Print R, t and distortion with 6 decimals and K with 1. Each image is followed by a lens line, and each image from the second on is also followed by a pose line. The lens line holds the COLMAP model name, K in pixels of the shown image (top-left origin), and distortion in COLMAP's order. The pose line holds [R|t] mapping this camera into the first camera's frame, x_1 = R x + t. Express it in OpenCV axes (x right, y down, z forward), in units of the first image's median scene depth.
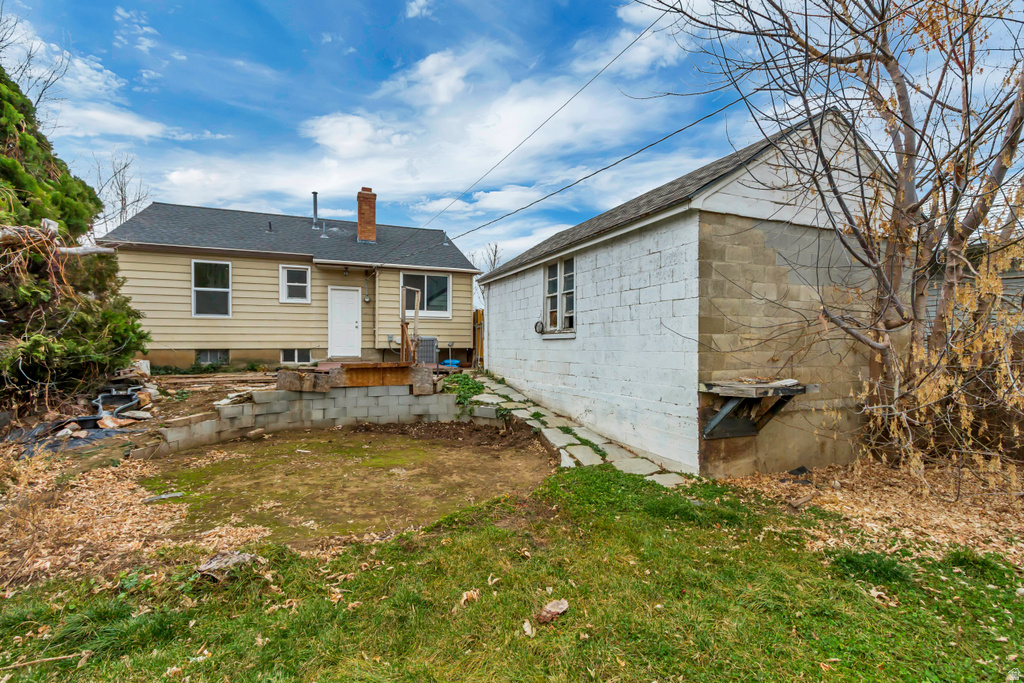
lens RADIAL K [[472.5, 0, 512.2], [0, 472.5, 344.5], [0, 0, 1]] dist [0.022232, -0.011178]
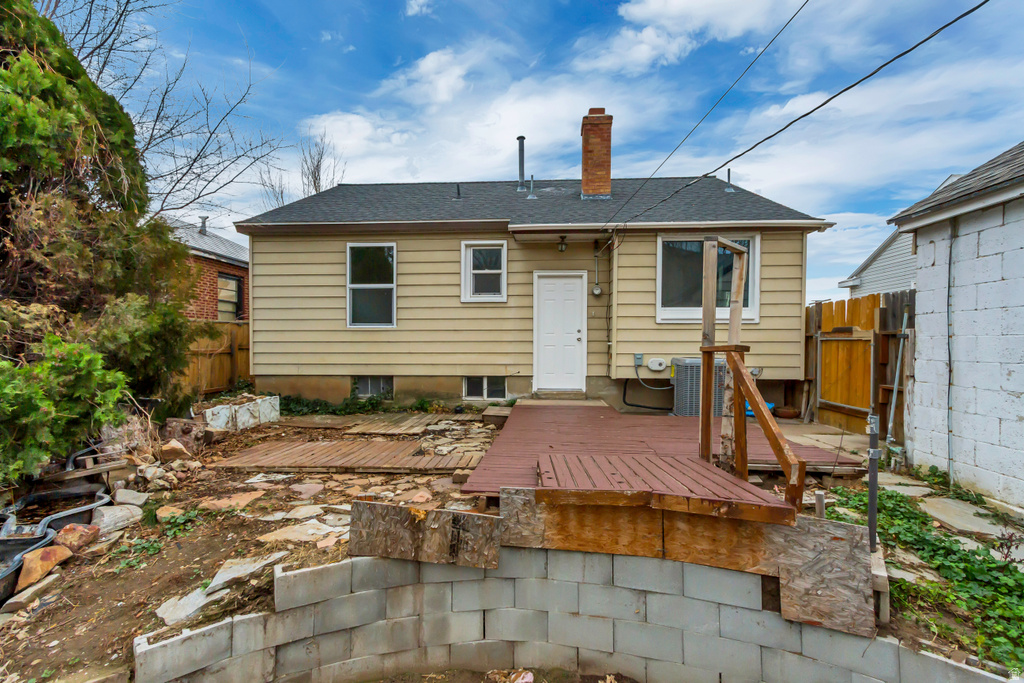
lens RADIAL K [[472.5, 0, 512.2], [0, 472.5, 344.5], [0, 0, 1]] dist [0.022232, -0.011178]
pose [[0.896866, 0.002336, -0.442297, -0.154511], [-0.002421, 0.999997, 0.000373, -0.032841], [0.442297, 0.000736, 0.896869, 0.470473]]
